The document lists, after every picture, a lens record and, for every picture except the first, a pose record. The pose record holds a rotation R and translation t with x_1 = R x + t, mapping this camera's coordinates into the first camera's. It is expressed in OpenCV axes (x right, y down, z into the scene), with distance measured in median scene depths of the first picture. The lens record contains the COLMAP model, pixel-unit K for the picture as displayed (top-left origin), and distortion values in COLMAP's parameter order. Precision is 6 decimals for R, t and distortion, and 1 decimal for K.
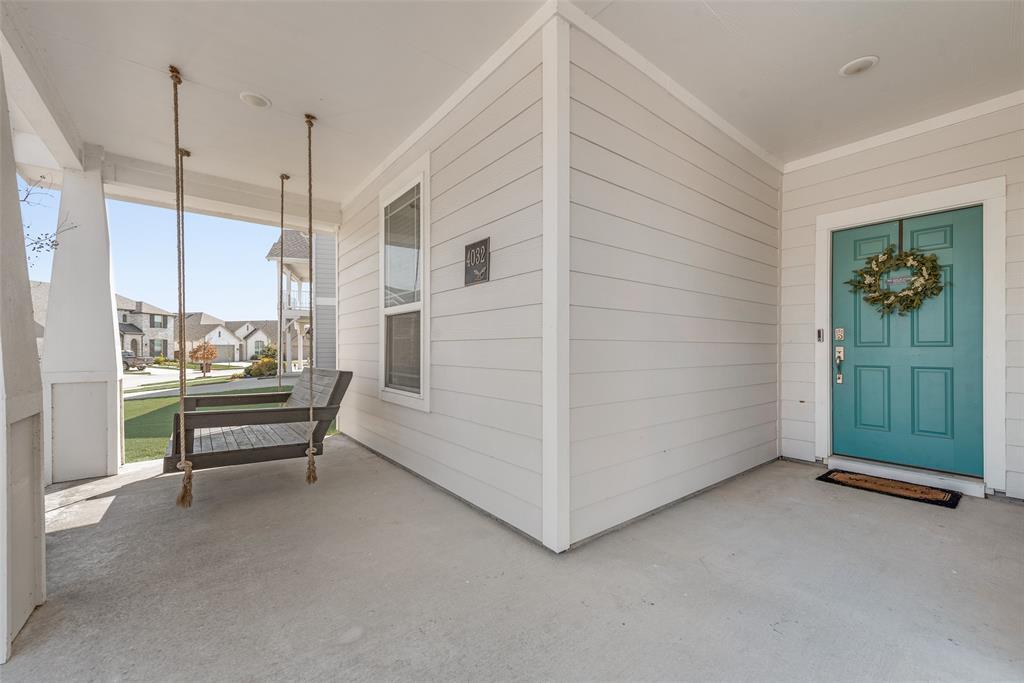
lens RADIAL K [[404.7, 0, 512.9], [0, 404.7, 344.3], [0, 0, 1]] dist [-0.015042, 0.000056]
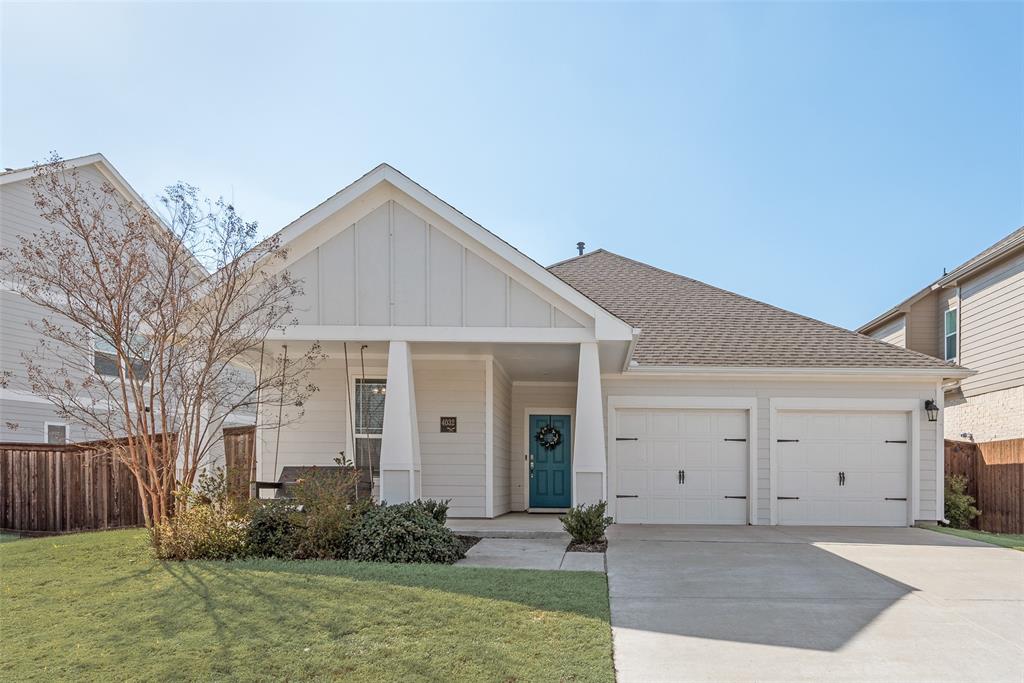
lens RADIAL K [[404.7, 0, 512.9], [0, 404.7, 344.3], [0, 0, 1]] dist [-0.015042, 0.000056]
pose [[0.761975, 0.216958, 0.610183, -1.061972], [-0.034061, 0.954335, -0.296792, 0.059621], [-0.646710, 0.205365, 0.734569, -1.008798]]
